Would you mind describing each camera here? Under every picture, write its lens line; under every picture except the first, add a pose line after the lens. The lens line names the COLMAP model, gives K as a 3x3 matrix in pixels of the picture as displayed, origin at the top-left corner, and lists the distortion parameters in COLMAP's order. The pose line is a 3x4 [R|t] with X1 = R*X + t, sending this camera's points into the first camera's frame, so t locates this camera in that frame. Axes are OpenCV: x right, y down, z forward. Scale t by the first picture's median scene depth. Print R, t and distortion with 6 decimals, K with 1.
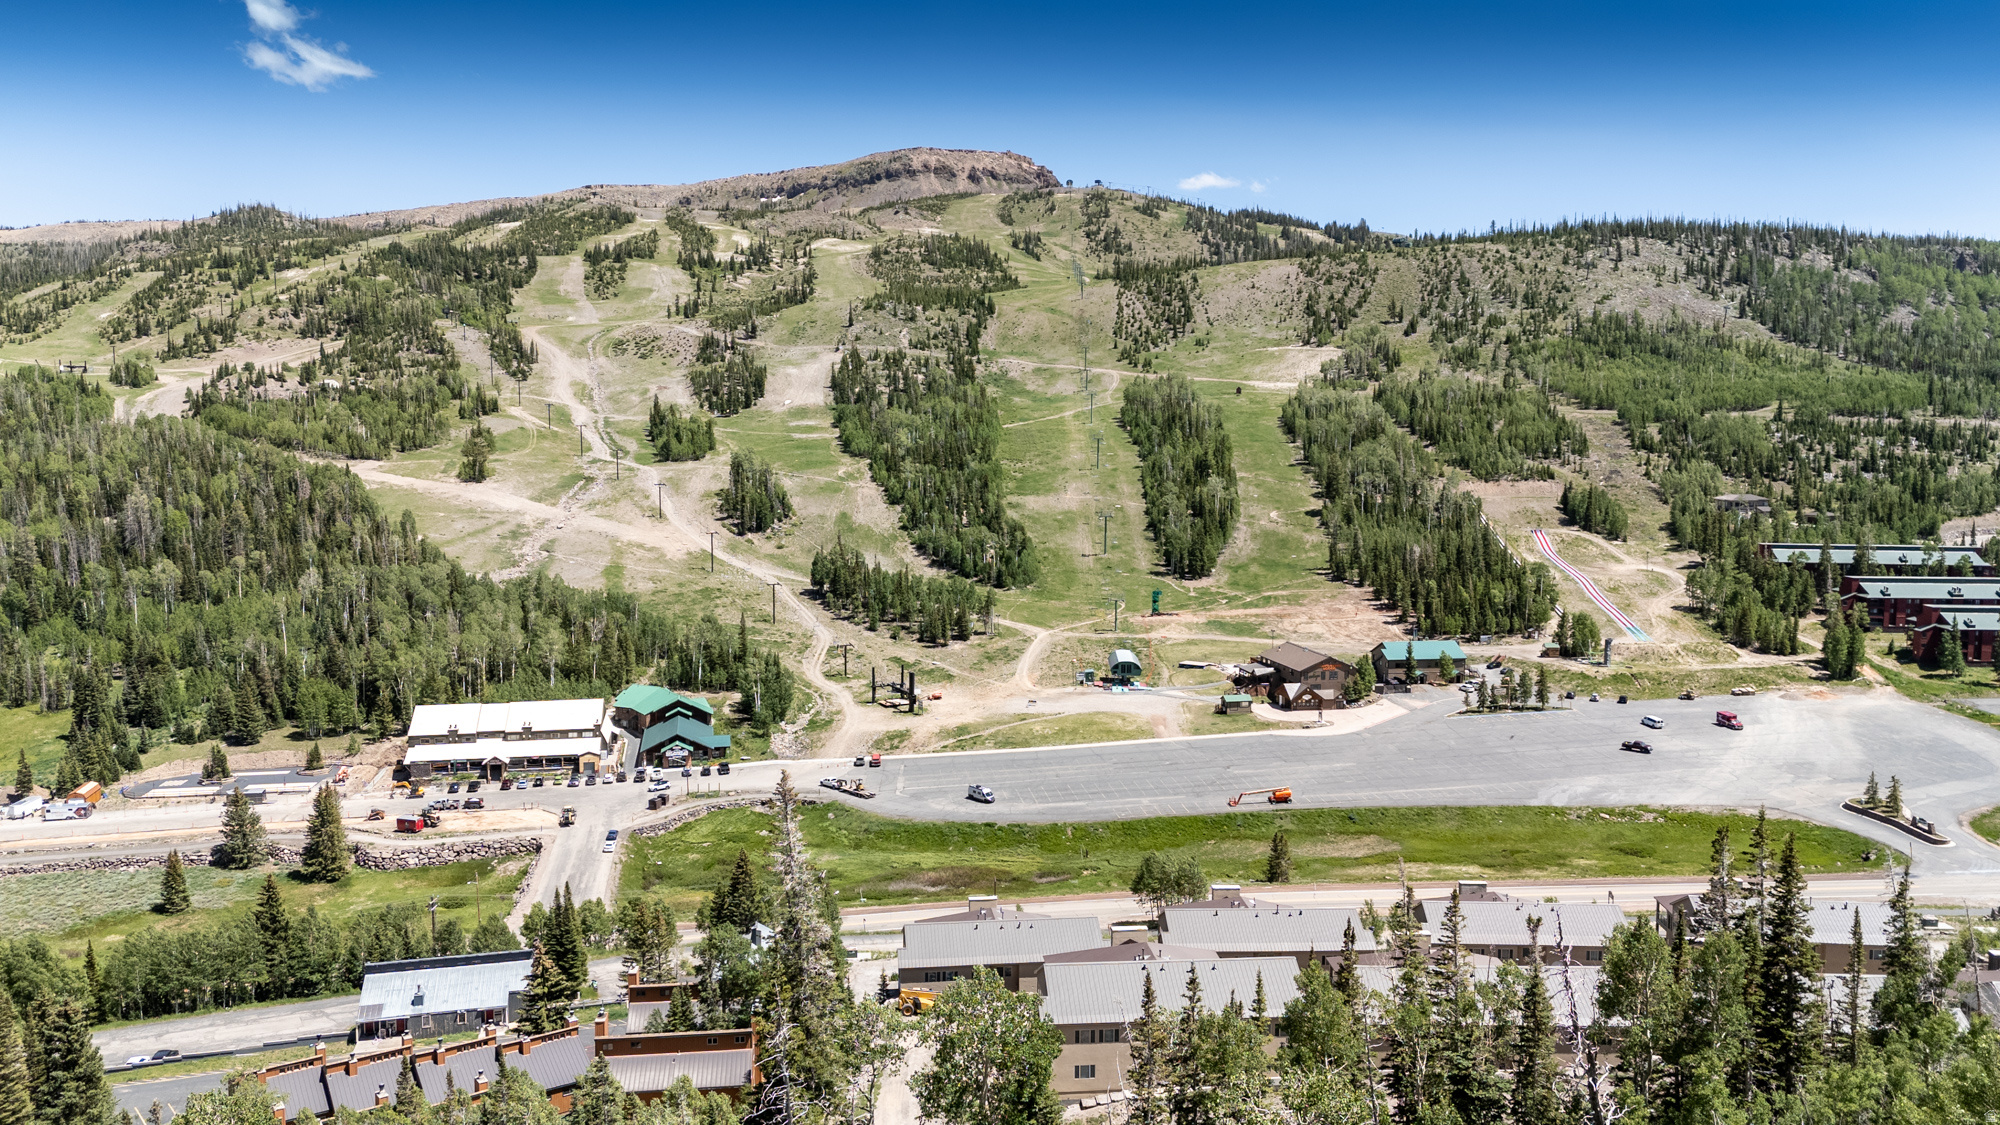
lens RADIAL K [[1466.5, 0, 1010.0], [0, 1466.5, 554.3], [0, 0, 1]] dist [0.079133, -0.059795]
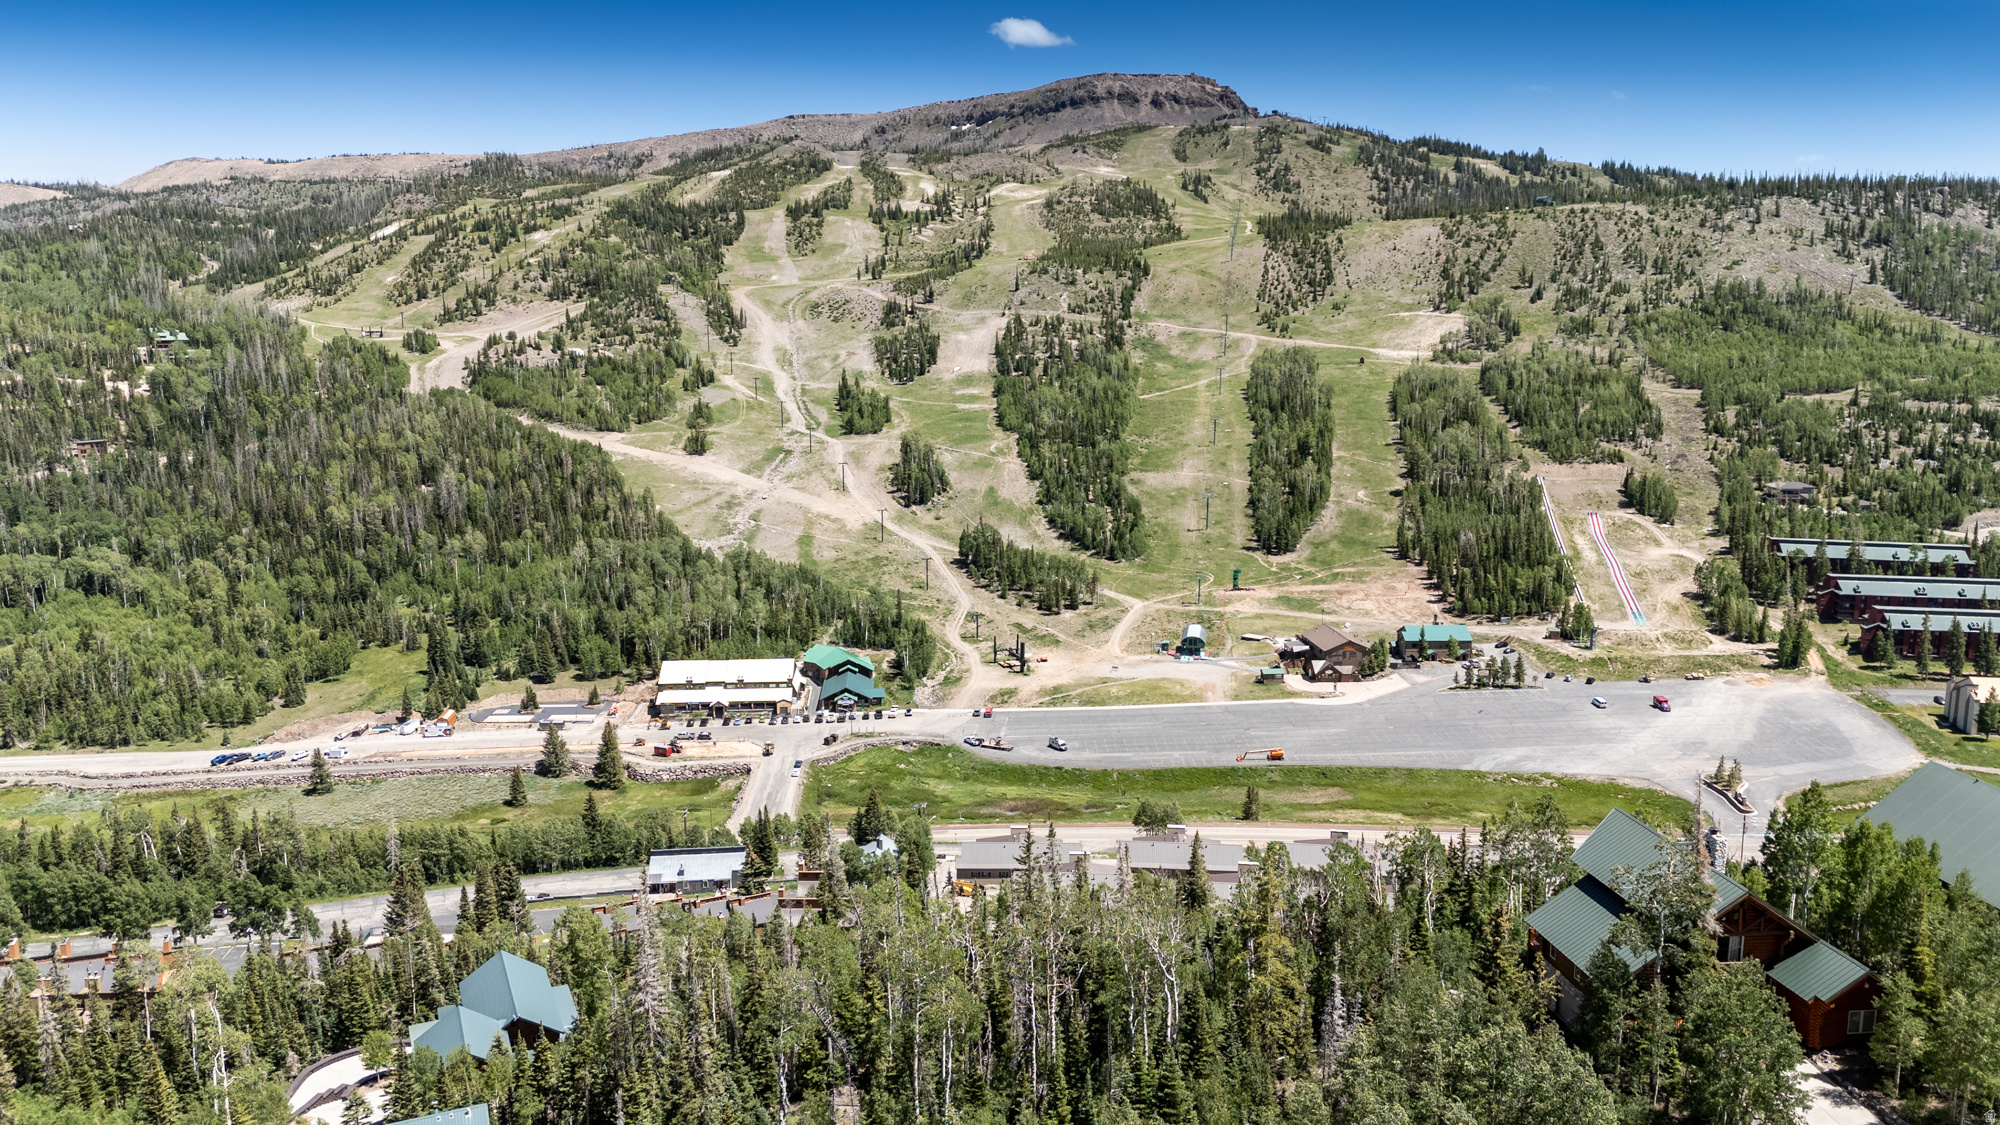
lens RADIAL K [[1463.0, 0, 1007.2], [0, 1463.0, 558.2], [0, 0, 1]] dist [0.110107, -0.122717]
pose [[0.991004, 0.020059, -0.132320, 0.055440], [-0.010476, 0.997297, 0.072725, -0.054672], [0.133421, -0.070685, 0.988536, -0.174541]]
